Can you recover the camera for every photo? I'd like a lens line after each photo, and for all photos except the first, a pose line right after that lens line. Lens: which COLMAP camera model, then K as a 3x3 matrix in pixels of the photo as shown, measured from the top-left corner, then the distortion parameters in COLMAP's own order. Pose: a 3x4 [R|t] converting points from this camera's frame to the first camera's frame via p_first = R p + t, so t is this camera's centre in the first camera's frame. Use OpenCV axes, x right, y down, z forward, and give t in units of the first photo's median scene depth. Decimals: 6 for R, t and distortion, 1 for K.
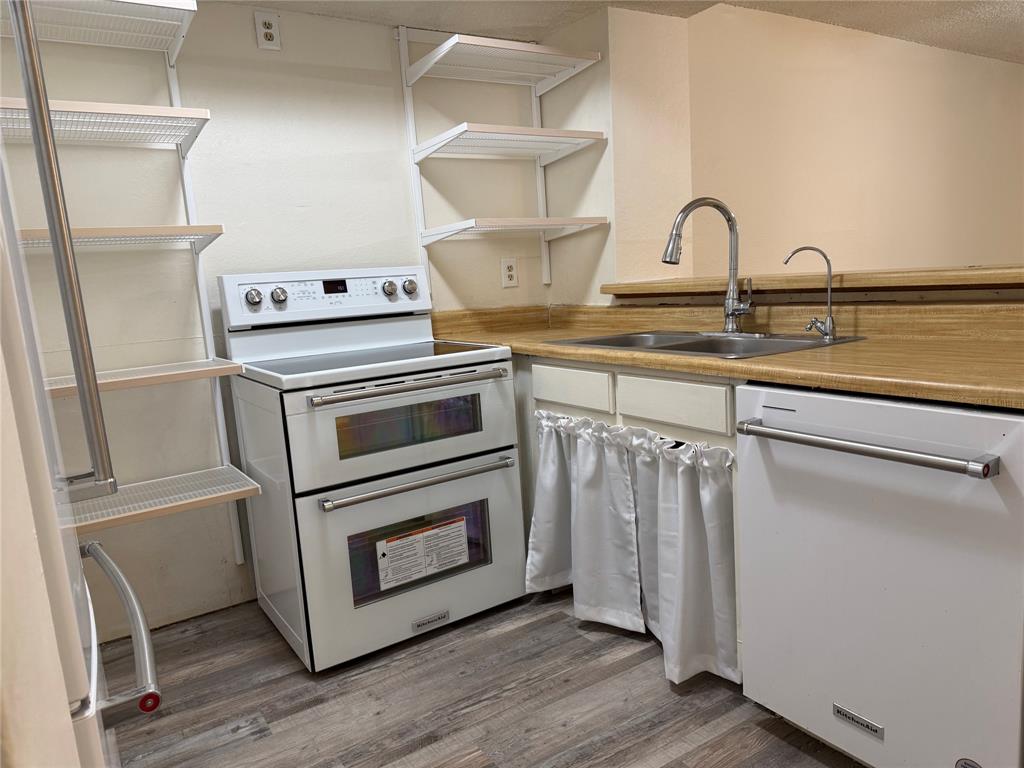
lens RADIAL K [[724.8, 0, 507.9], [0, 724.8, 384.3], [0, 0, 1]] dist [0.115637, -0.184063]
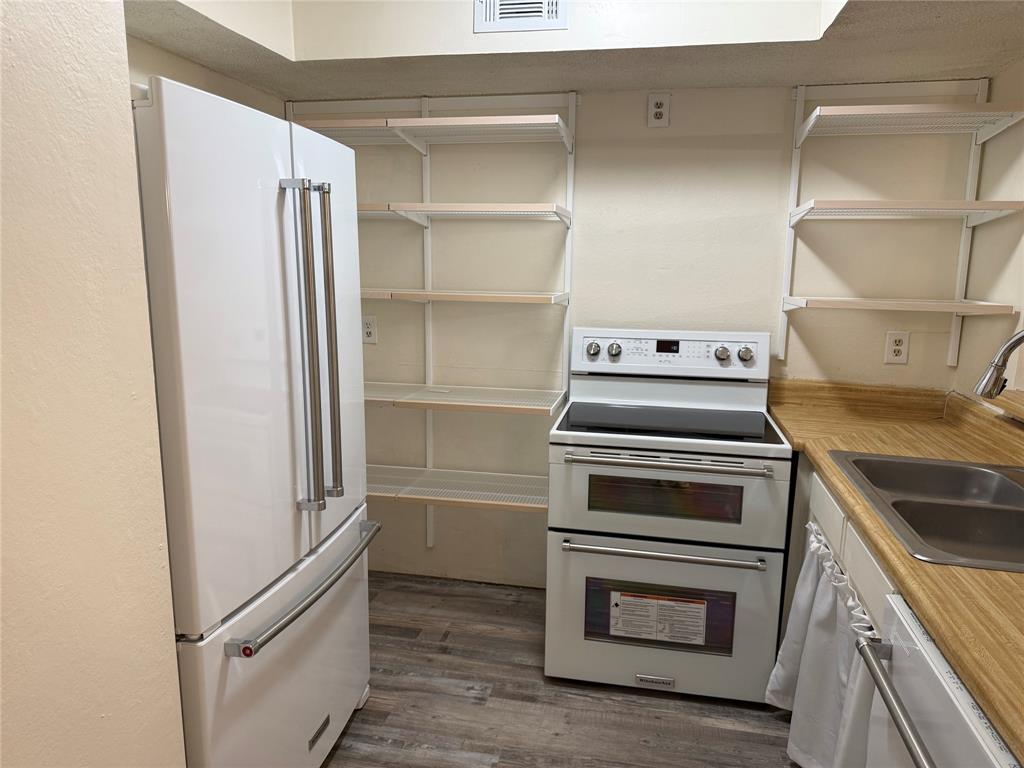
lens RADIAL K [[724.8, 0, 507.9], [0, 724.8, 384.3], [0, 0, 1]] dist [0.115637, -0.184063]
pose [[0.708450, 0.197687, -0.677509, 0.367938], [-0.164700, 0.979773, 0.113662, -0.178102], [0.686275, 0.031062, 0.726679, 0.063490]]
